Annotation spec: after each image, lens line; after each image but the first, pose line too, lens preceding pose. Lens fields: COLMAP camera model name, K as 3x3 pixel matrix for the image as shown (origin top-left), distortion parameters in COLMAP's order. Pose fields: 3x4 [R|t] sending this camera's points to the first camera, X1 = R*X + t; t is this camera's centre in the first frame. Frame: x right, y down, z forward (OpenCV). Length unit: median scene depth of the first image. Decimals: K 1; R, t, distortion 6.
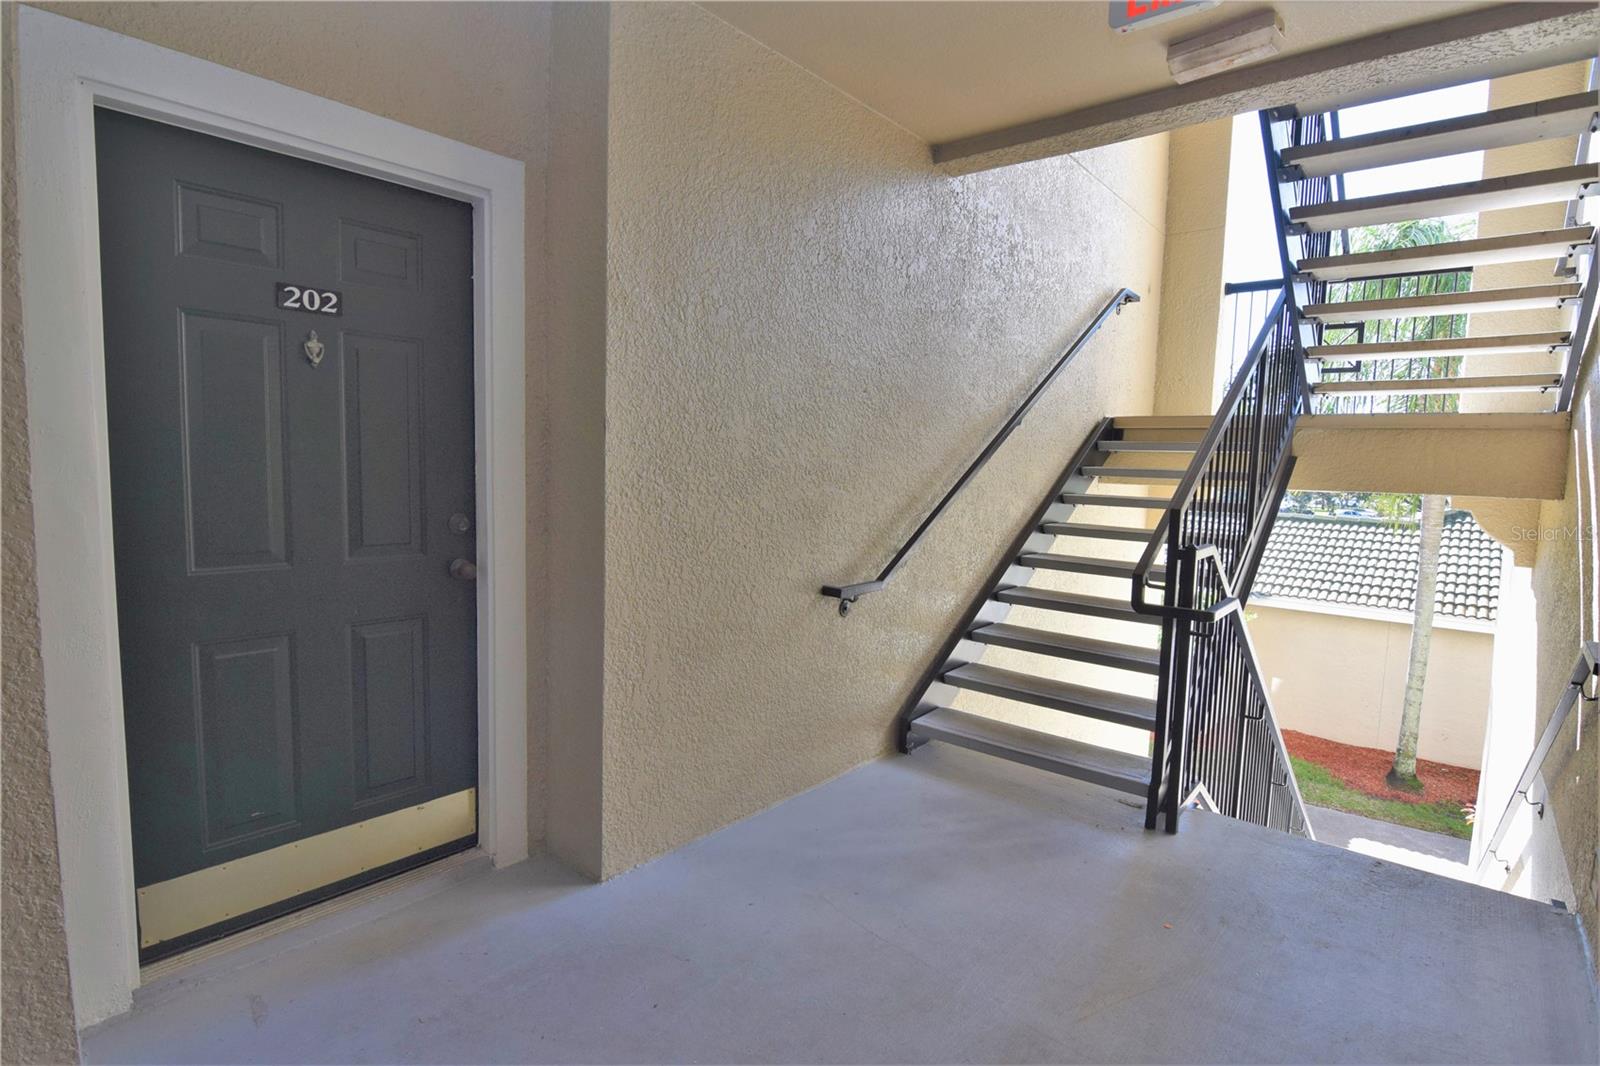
lens RADIAL K [[781.3, 0, 800.0], [0, 781.3, 533.0], [0, 0, 1]] dist [-0.004789, -0.015237]
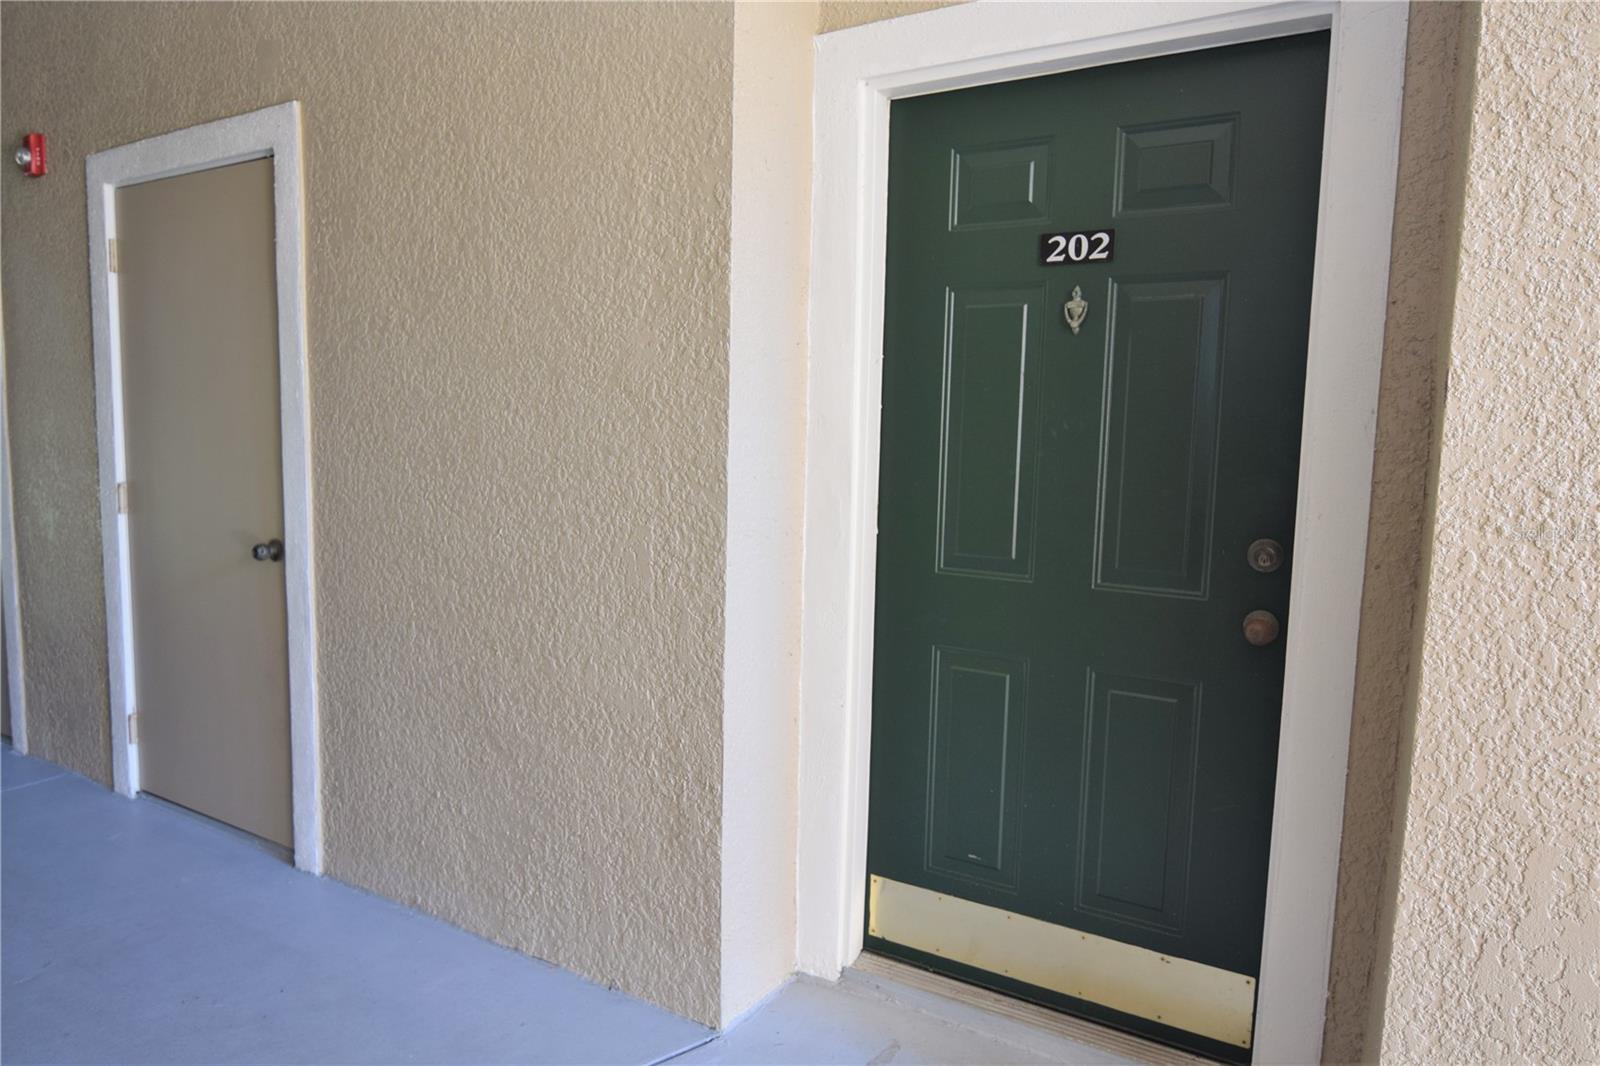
lens RADIAL K [[1022.7, 0, 800.0], [0, 1022.7, 533.0], [0, 0, 1]] dist [-0.001082, -0.001856]
pose [[0.165015, 0.081073, -0.982953, 0.365130], [-0.105242, 0.992373, 0.064182, -0.050663], [0.980660, 0.092857, 0.172289, 0.576005]]
